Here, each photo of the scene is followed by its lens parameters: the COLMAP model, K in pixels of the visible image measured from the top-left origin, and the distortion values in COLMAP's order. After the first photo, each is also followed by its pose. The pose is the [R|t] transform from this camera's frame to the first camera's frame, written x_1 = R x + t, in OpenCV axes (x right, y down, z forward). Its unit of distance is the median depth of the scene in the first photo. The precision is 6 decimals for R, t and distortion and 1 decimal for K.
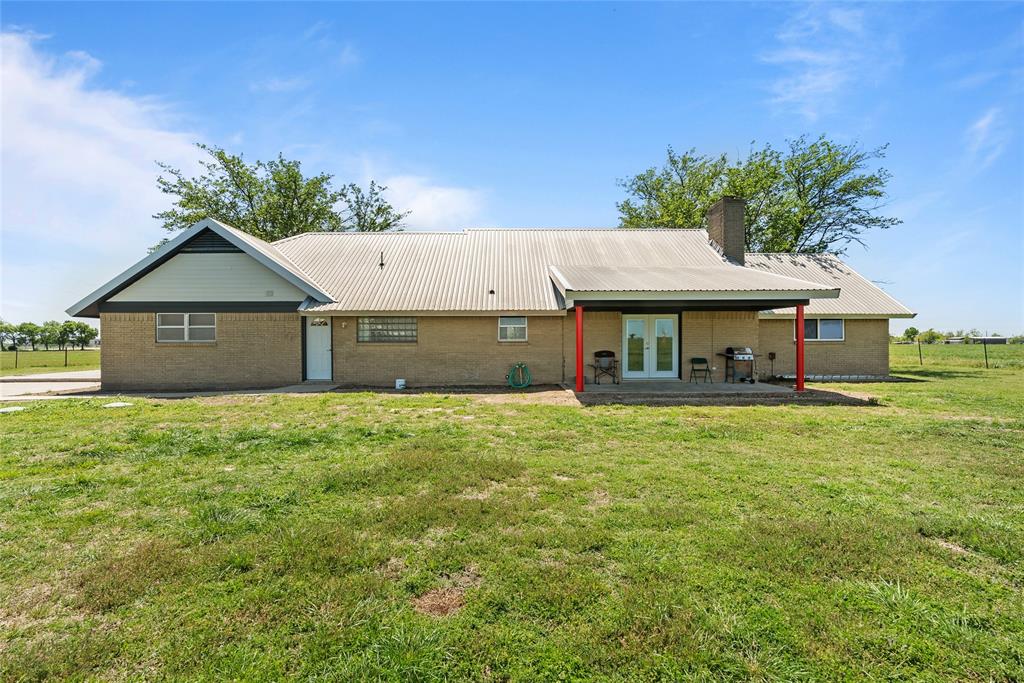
lens RADIAL K [[477.3, 0, 514.3], [0, 477.3, 343.4], [0, 0, 1]] dist [-0.000338, 0.000371]
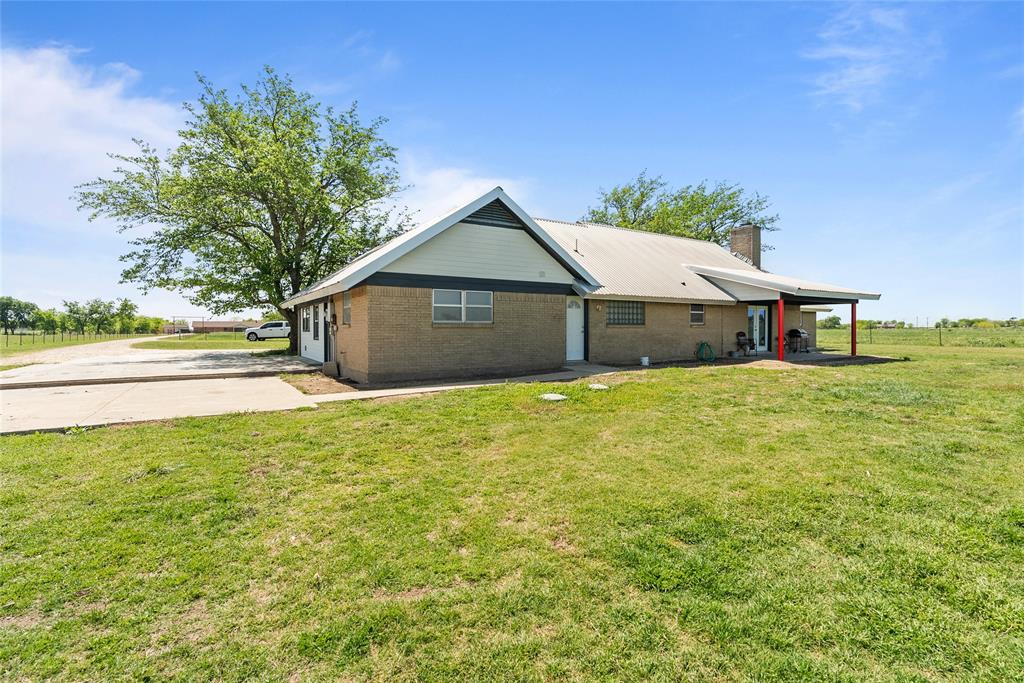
lens RADIAL K [[477.3, 0, 514.0], [0, 477.3, 336.8], [0, 0, 1]] dist [-0.000338, 0.000371]
pose [[0.848735, -0.007758, 0.528761, -1.078330], [-0.000262, 0.999886, 0.015091, 0.009500], [-0.528818, -0.012947, 0.848636, 0.194448]]
